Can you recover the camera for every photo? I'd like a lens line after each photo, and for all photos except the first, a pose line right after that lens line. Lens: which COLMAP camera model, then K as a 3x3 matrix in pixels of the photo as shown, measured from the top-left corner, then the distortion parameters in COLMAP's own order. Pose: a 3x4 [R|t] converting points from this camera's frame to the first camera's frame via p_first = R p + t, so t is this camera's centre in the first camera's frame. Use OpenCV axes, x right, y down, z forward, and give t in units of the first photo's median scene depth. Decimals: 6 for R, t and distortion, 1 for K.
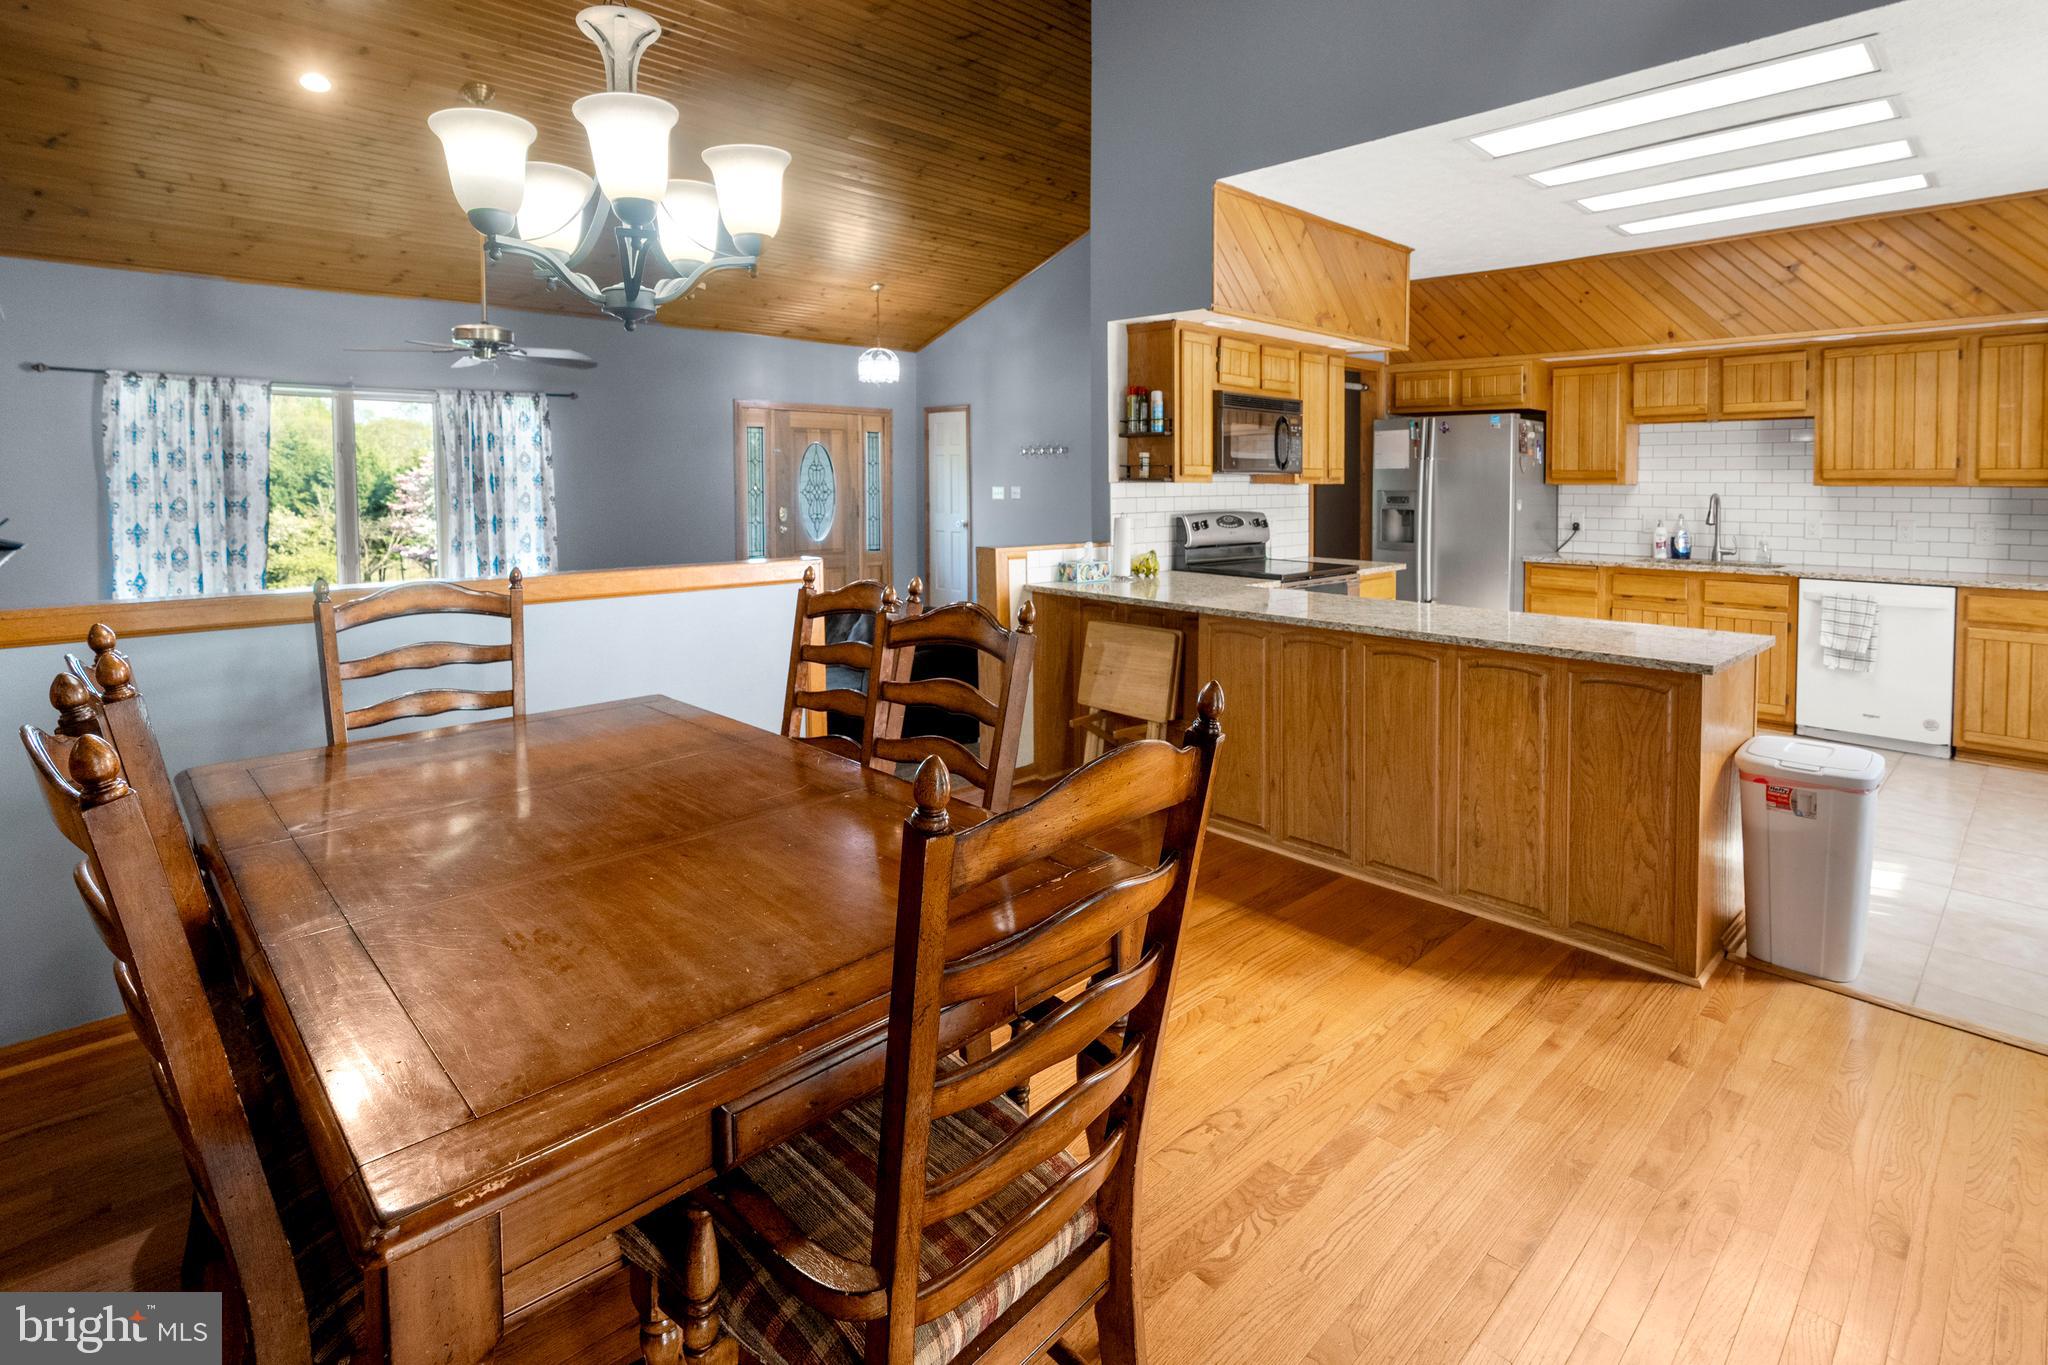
lens RADIAL K [[989.0, 0, 1035.0], [0, 989.0, 504.5], [0, 0, 1]] dist [-0.011044, 0.002855]
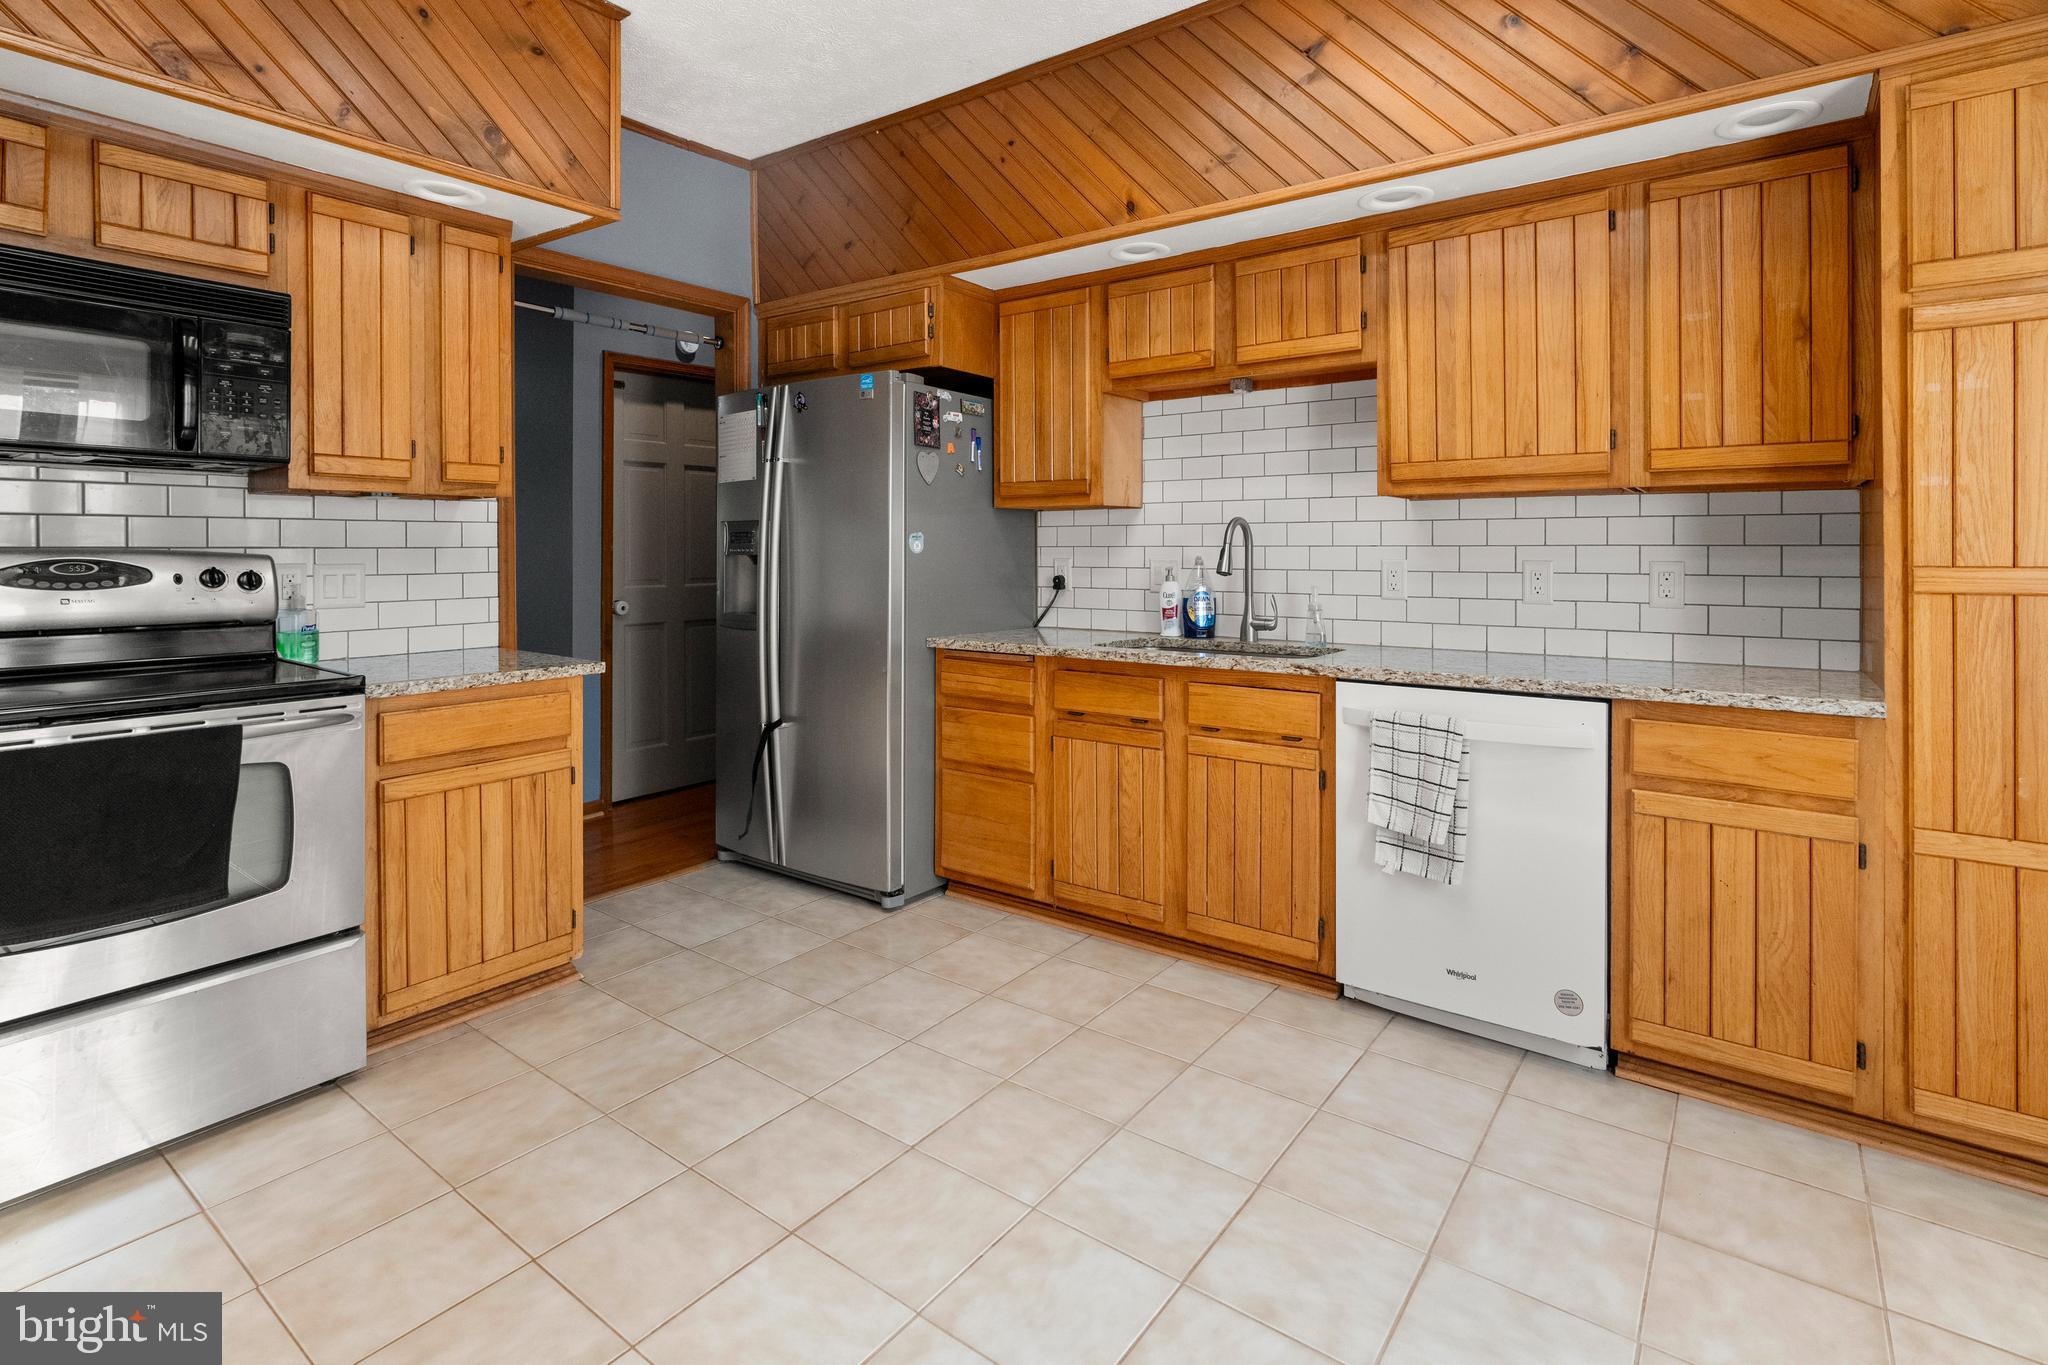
lens RADIAL K [[989.0, 0, 1031.0], [0, 989.0, 549.4], [0, 0, 1]] dist [-0.011044, 0.002855]
pose [[0.983989, -0.003462, 0.178198, 0.533967], [0.007918, 0.999673, -0.024302, 0.020965], [-0.178055, 0.025324, 0.983695, 0.536538]]
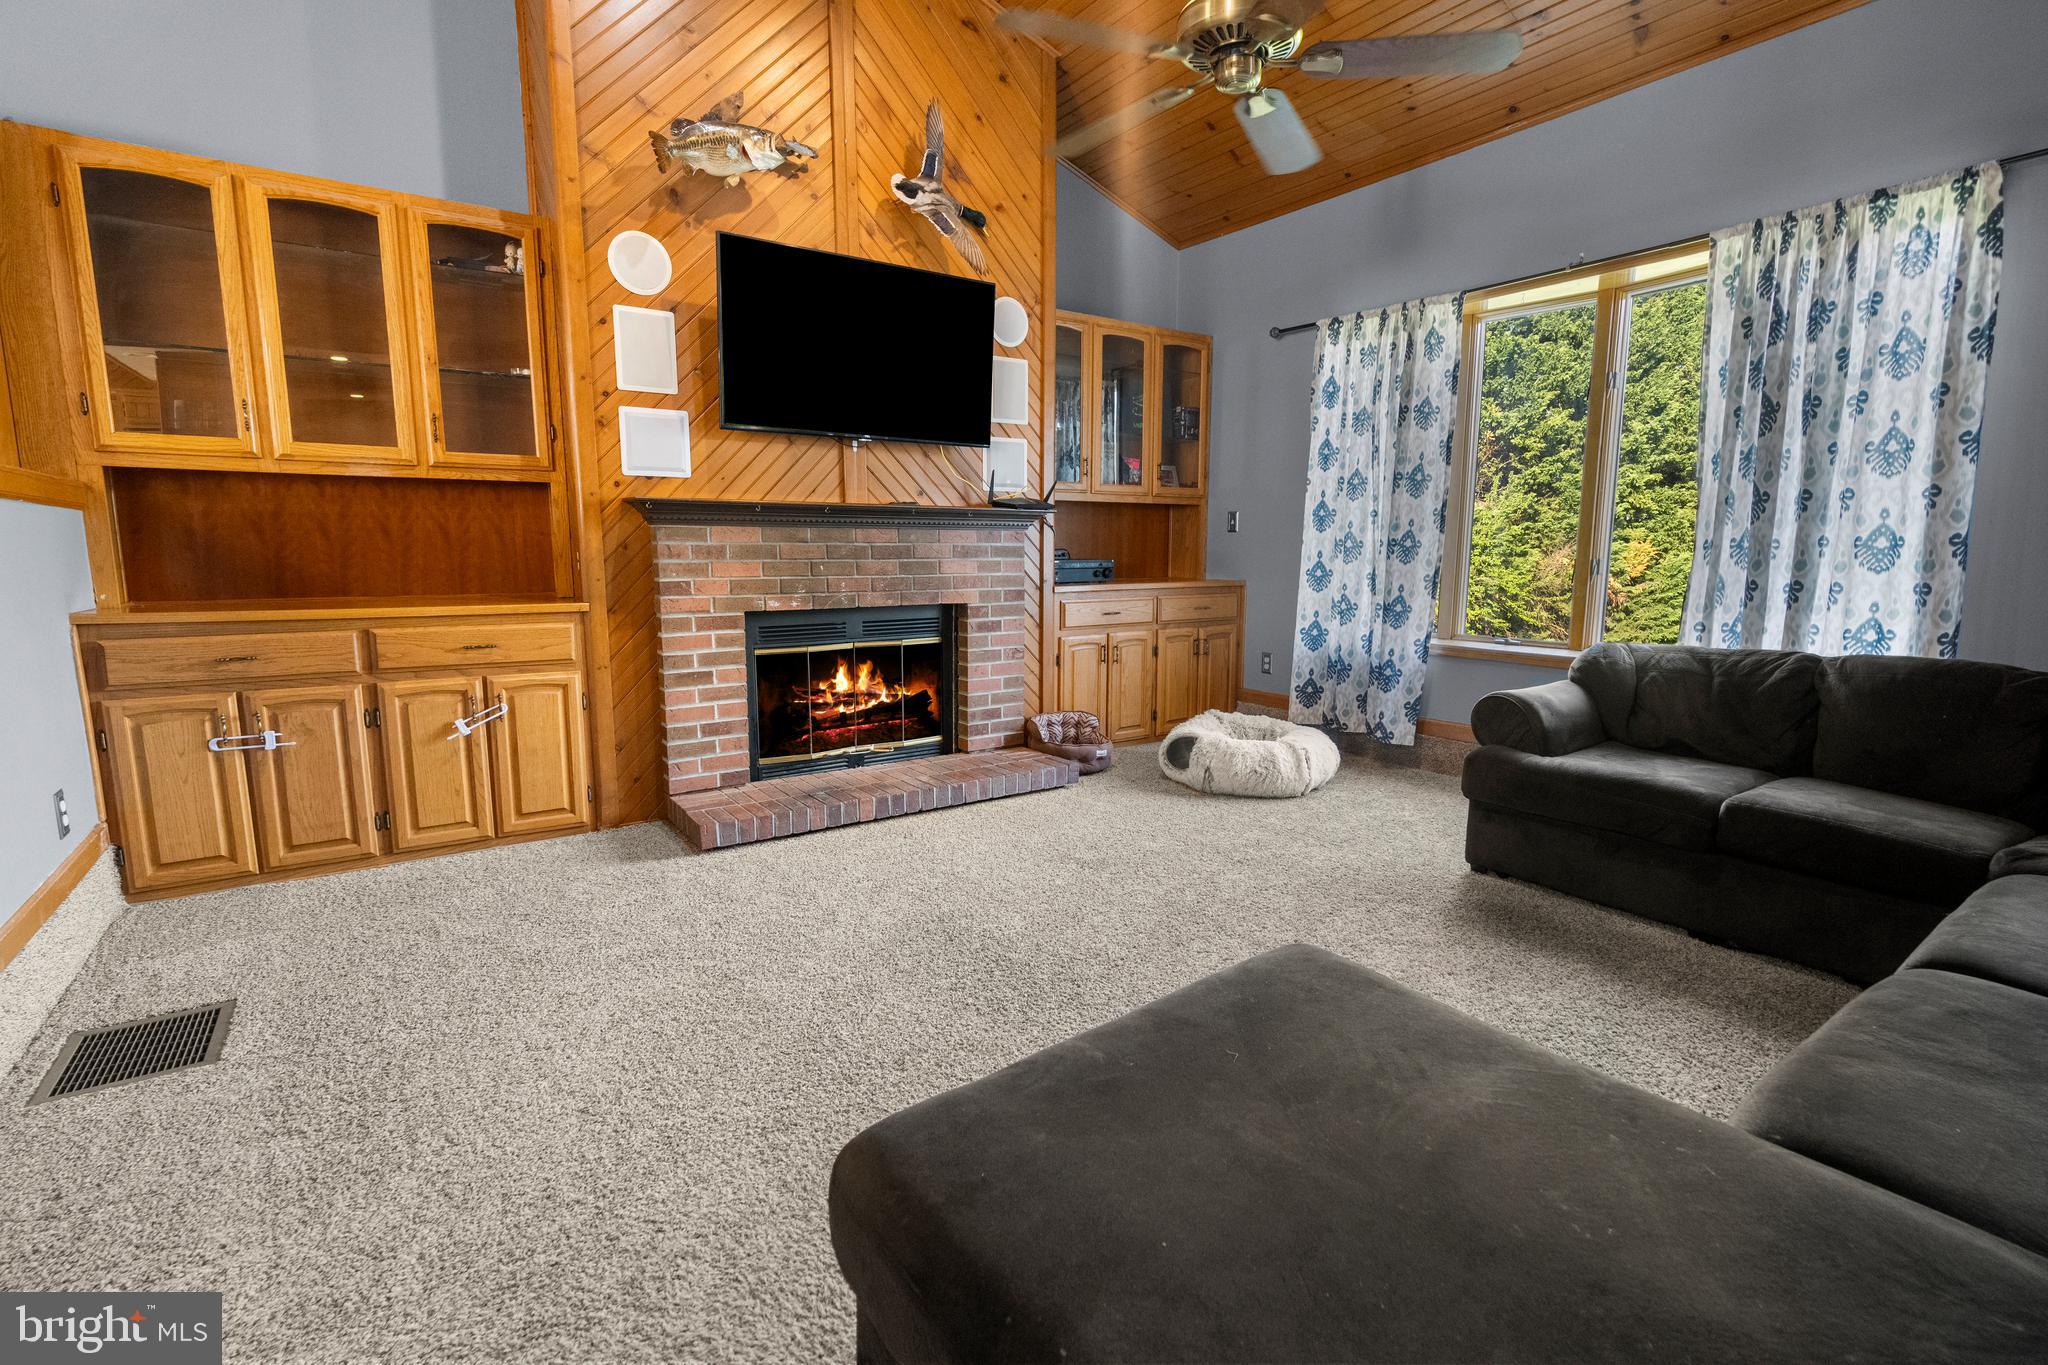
lens RADIAL K [[915.1, 0, 1070.5], [0, 915.1, 665.2], [0, 0, 1]] dist [-0.000798, 0.000917]
pose [[-0.130813, 0.127311, -0.983199, -0.105158], [-0.033068, 0.990608, 0.132670, 0.070592], [0.990855, 0.049867, -0.125374, 1.026462]]
